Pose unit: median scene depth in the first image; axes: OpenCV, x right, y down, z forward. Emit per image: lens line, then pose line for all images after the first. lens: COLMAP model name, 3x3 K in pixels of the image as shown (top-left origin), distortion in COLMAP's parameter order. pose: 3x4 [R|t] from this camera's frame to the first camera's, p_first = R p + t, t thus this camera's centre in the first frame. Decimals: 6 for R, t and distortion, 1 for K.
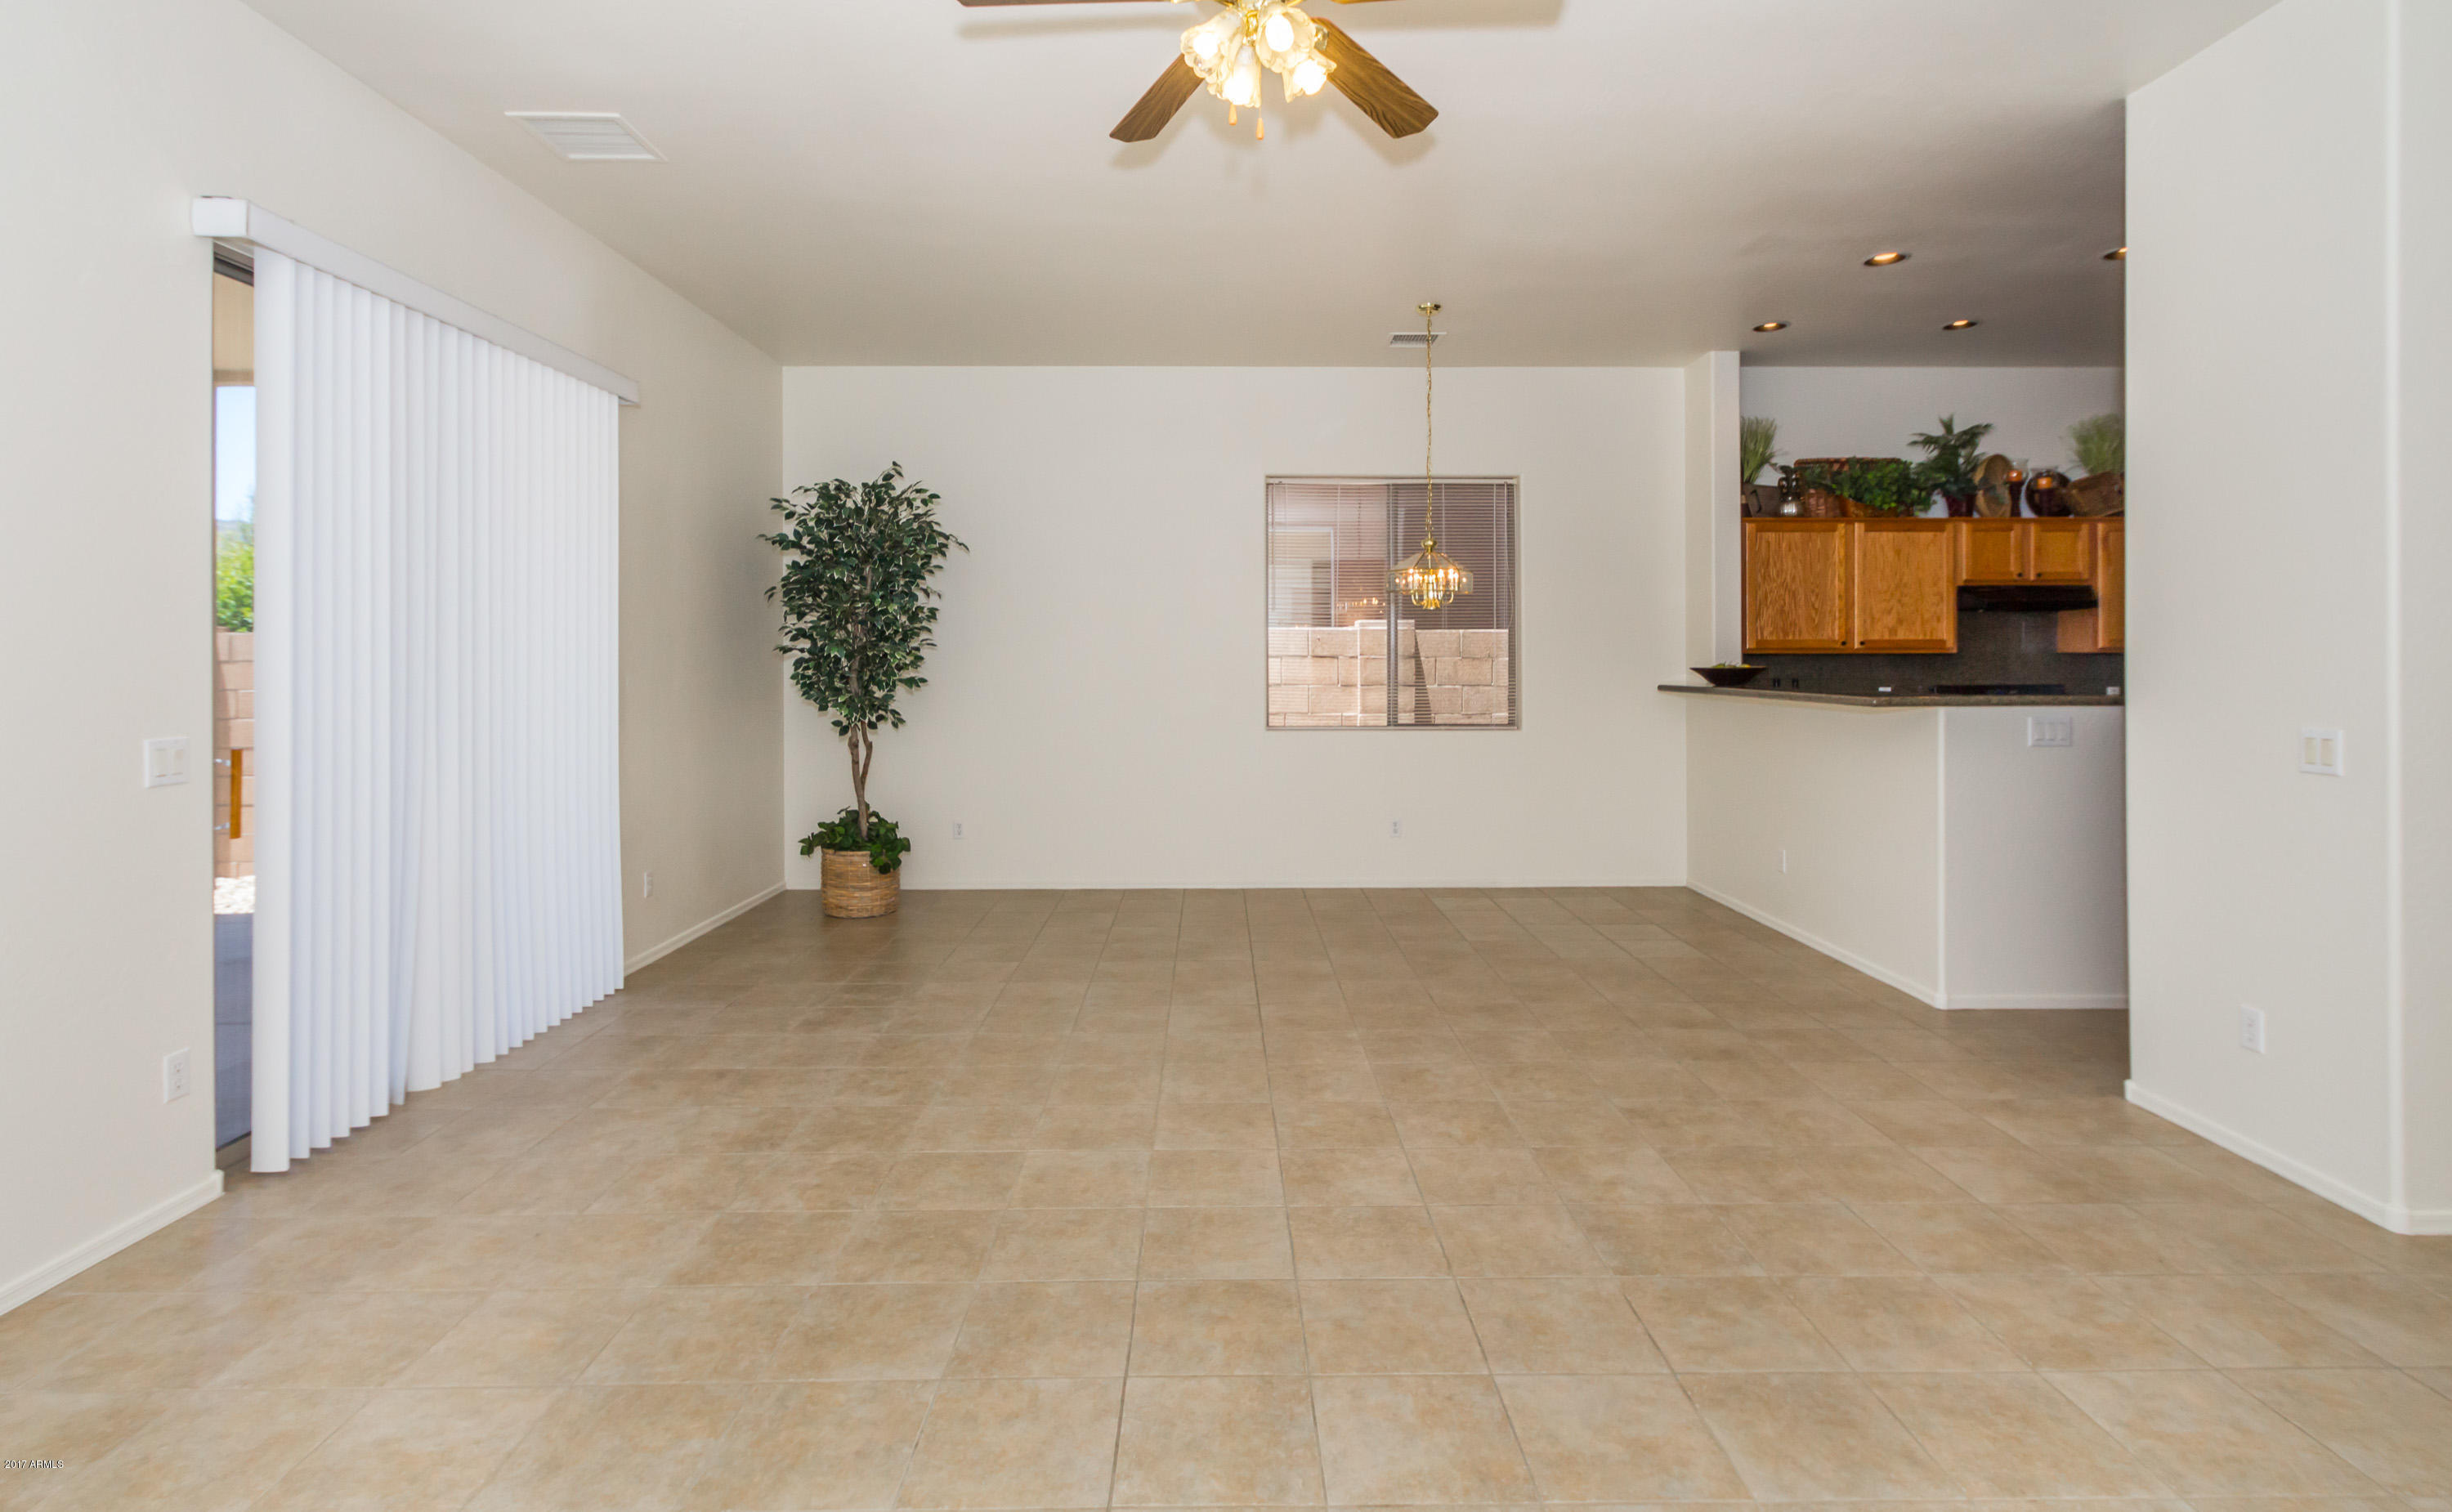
lens RADIAL K [[1183.7, 0, 1233.1], [0, 1183.7, 670.6], [0, 0, 1]] dist [0.000676, -0.000262]
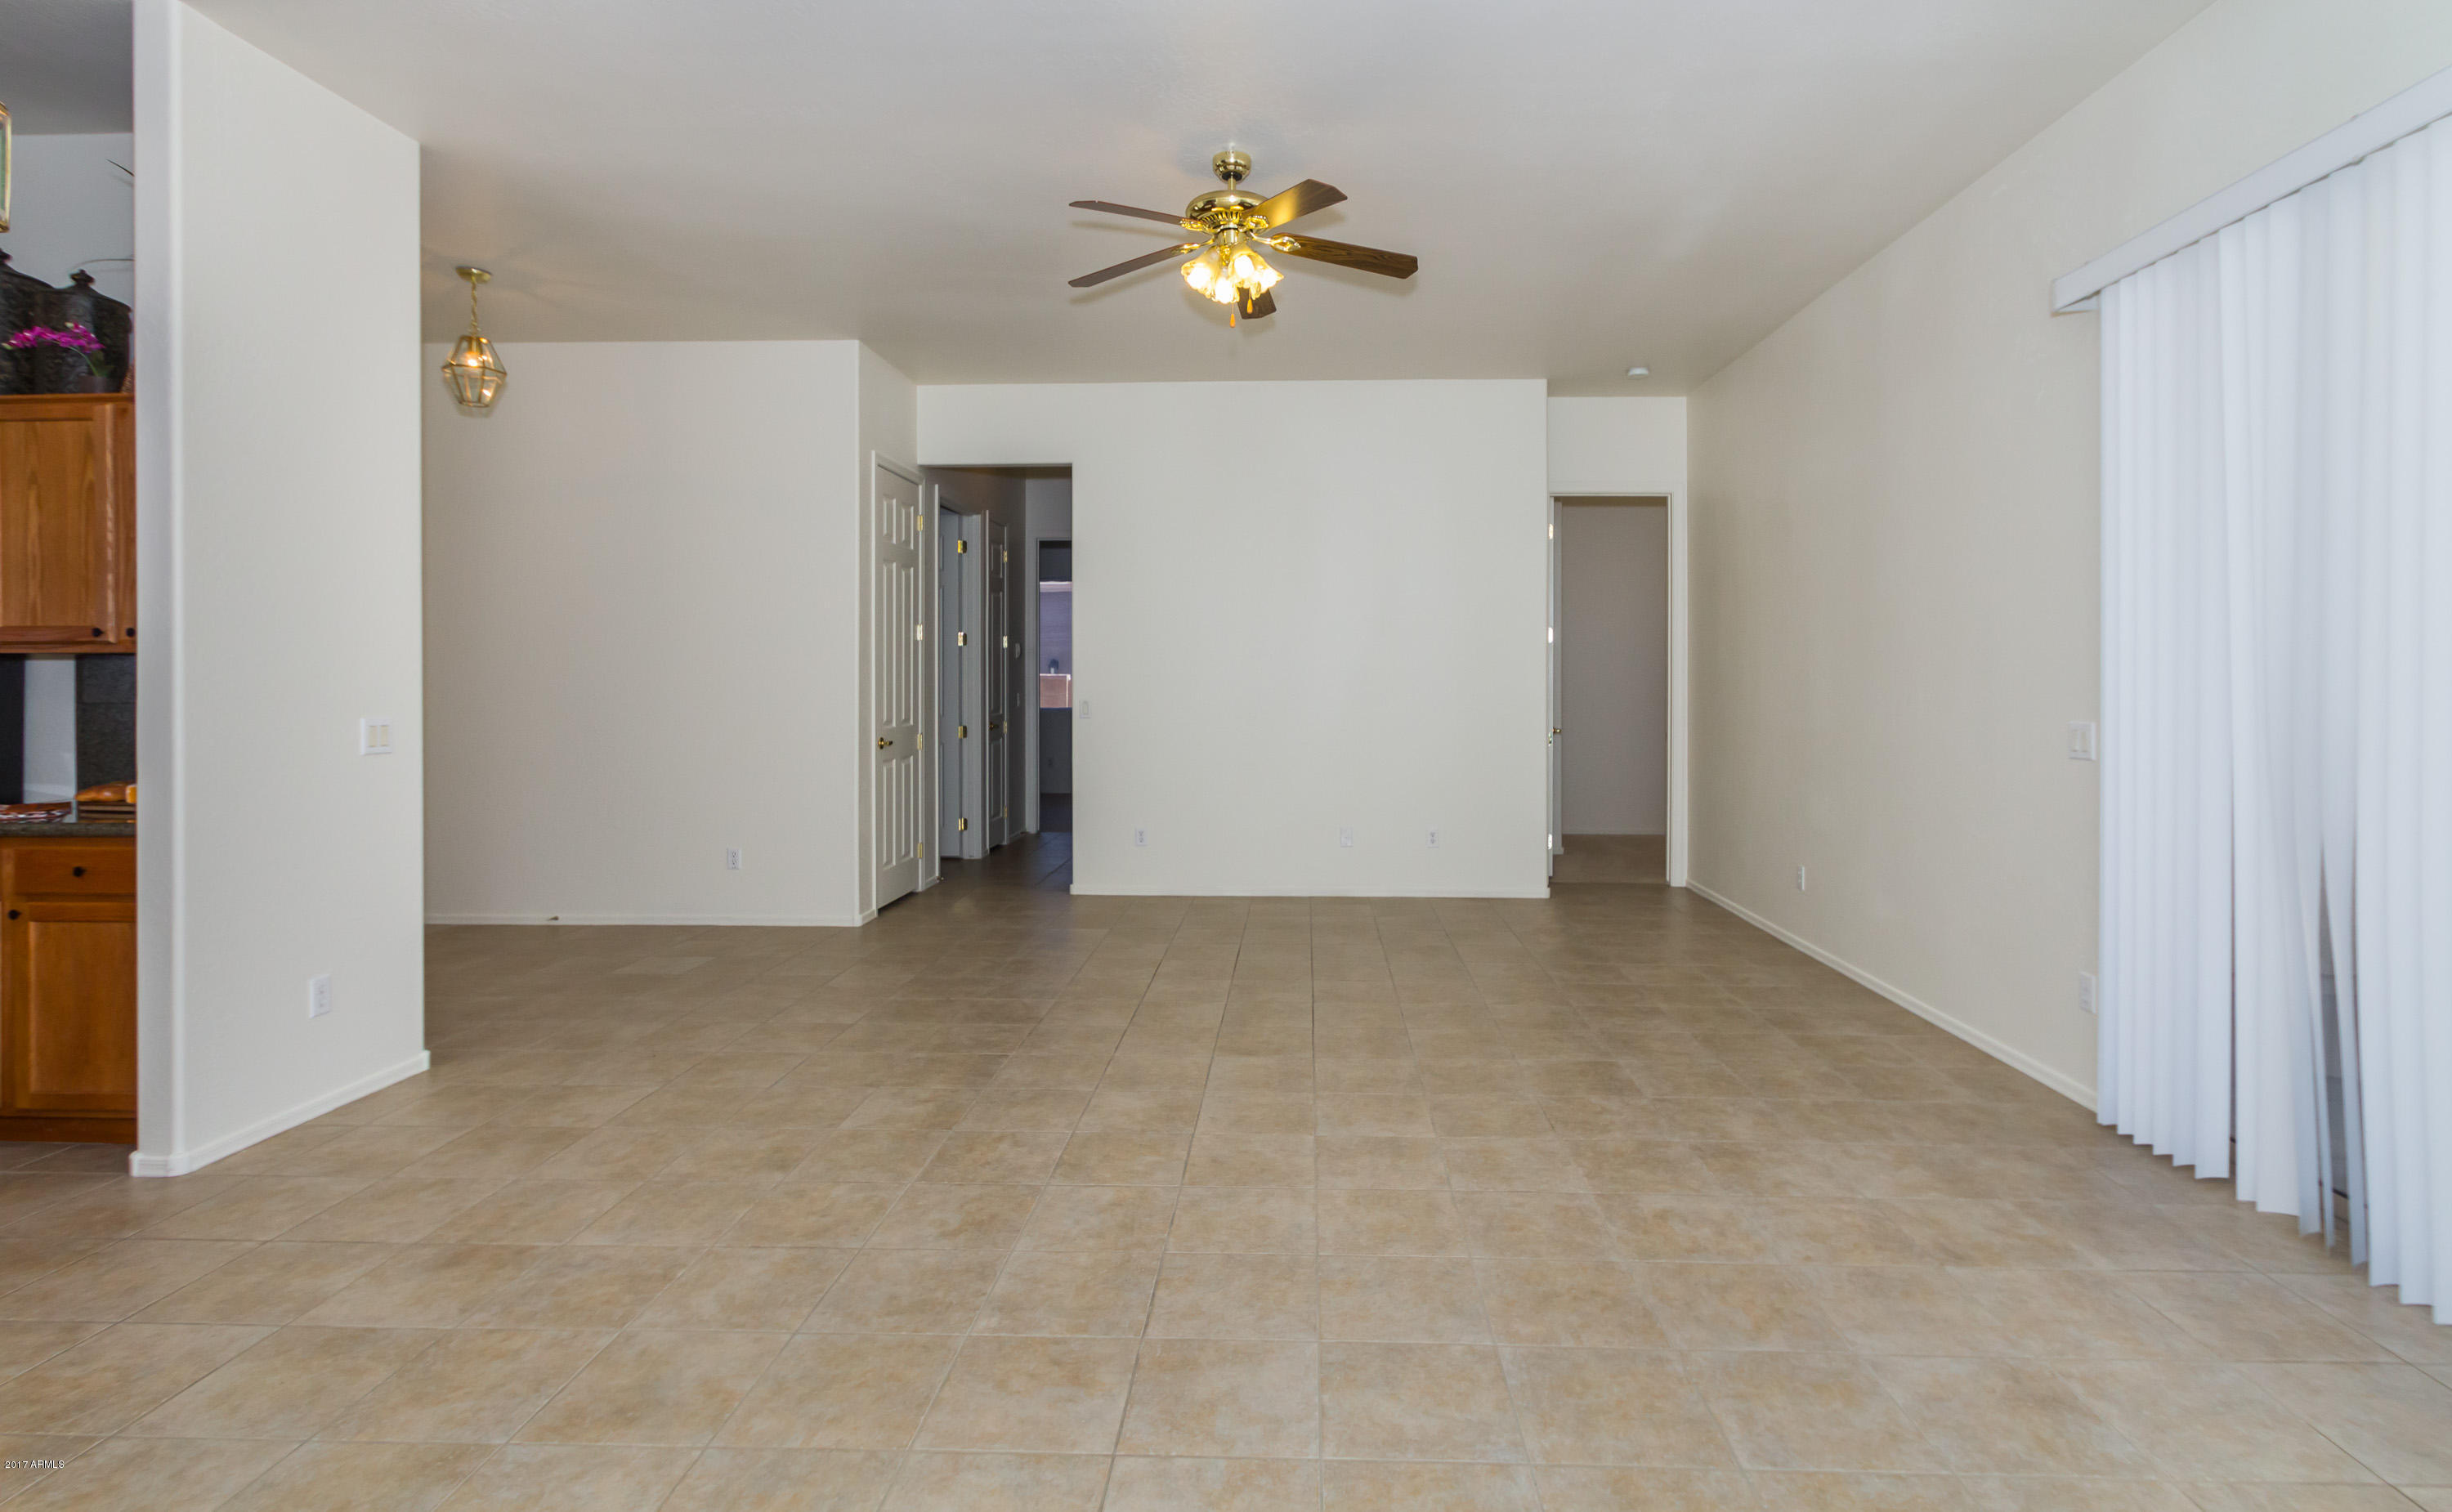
lens RADIAL K [[1183.7, 0, 1233.1], [0, 1183.7, 670.6], [0, 0, 1]] dist [0.000676, -0.000262]
pose [[-0.996680, -0.000057, 0.081419, -0.041578], [-0.000066, 1.000000, -0.000105, -0.000443], [-0.081419, -0.000110, -0.996680, 1.051198]]
